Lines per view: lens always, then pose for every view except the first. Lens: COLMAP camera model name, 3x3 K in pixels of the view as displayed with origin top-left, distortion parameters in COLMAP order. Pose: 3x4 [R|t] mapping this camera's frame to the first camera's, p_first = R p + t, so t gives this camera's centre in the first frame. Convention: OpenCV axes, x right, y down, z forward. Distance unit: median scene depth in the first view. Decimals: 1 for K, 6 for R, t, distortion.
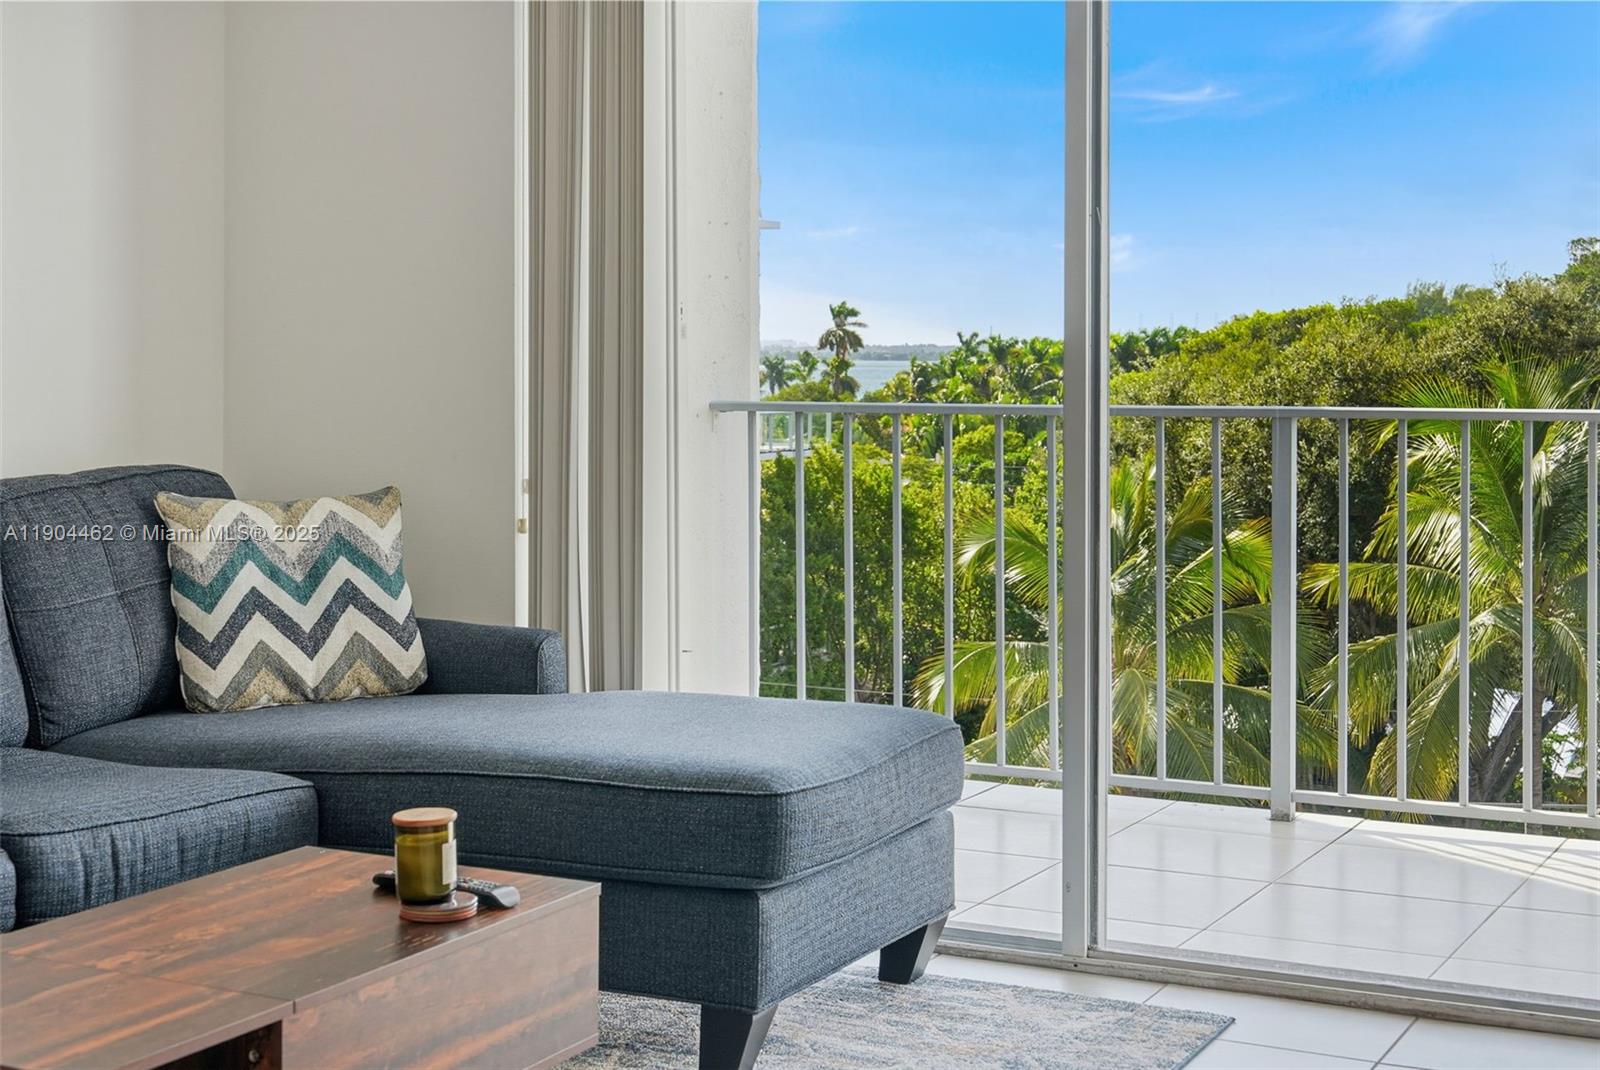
lens RADIAL K [[2449.2, 0, 753.2], [0, 2449.2, 371.7], [0, 0, 1]] dist [-0.006679, -0.160924]
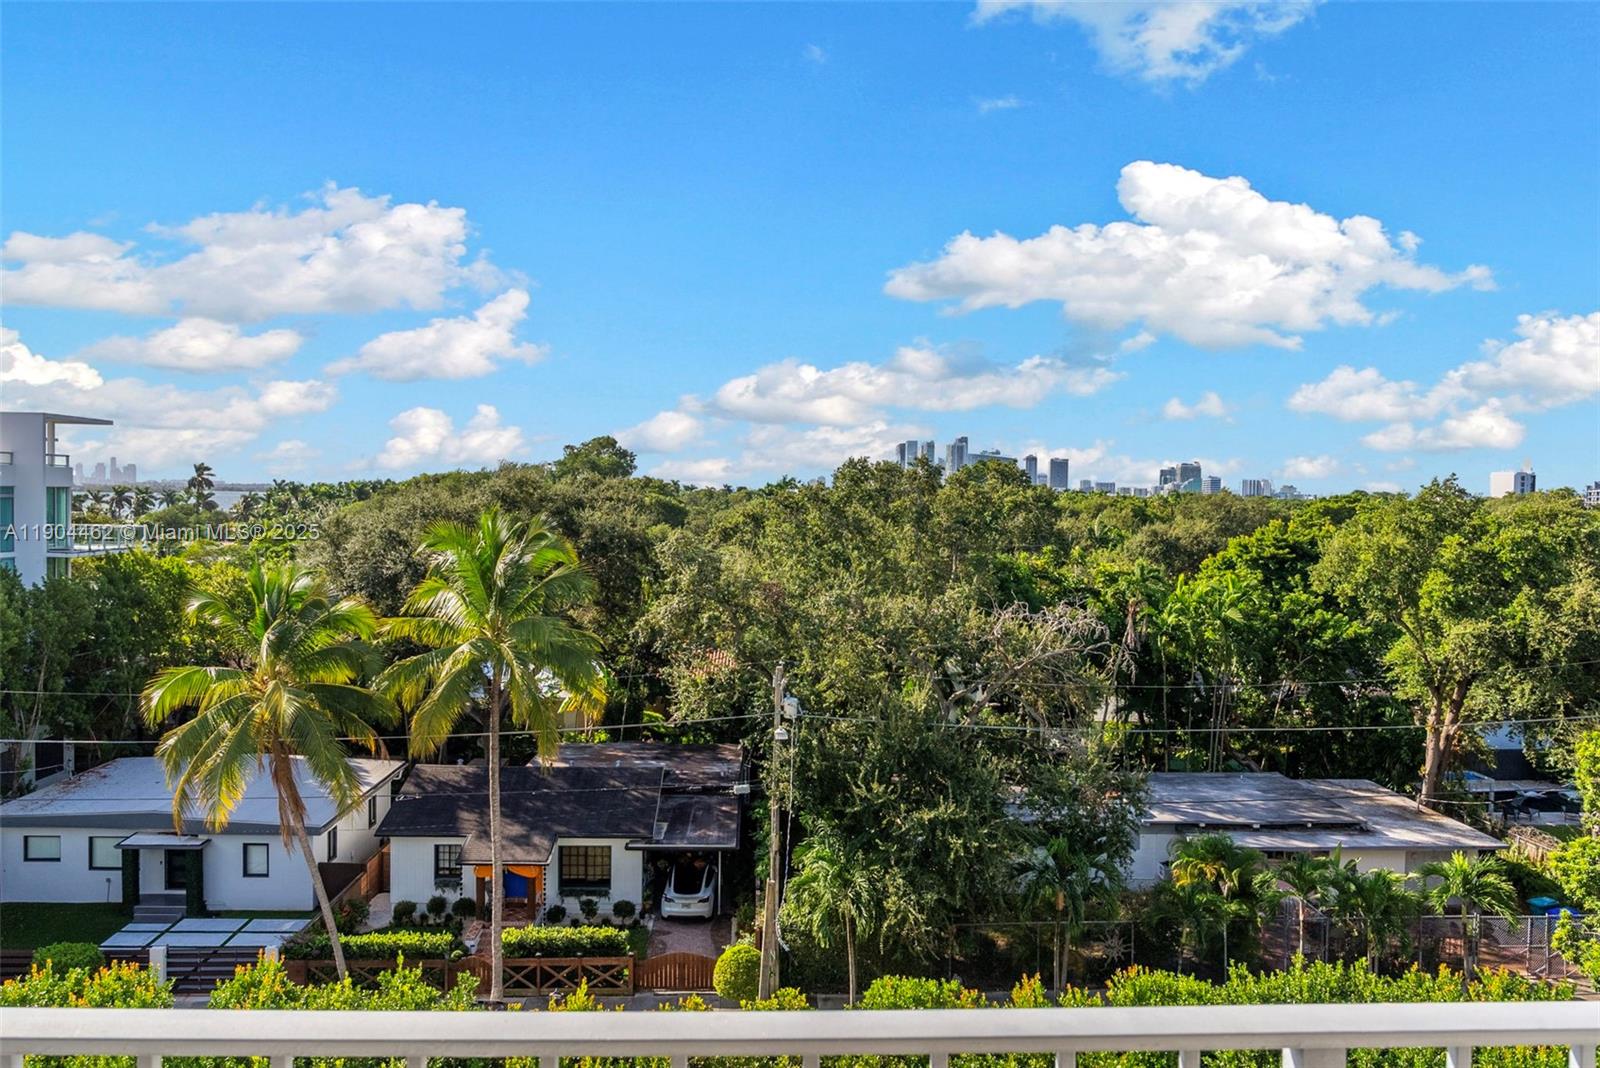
lens RADIAL K [[1077.9, 0, 820.2], [0, 1077.9, 532.3], [0, 0, 1]] dist [-0.022094, 0.006490]
pose [[0.855554, 0.000161, 0.517713, 0.764007], [-0.015518, 0.999559, 0.025333, -0.123368], [-0.517480, -0.029708, 0.855179, 0.984027]]
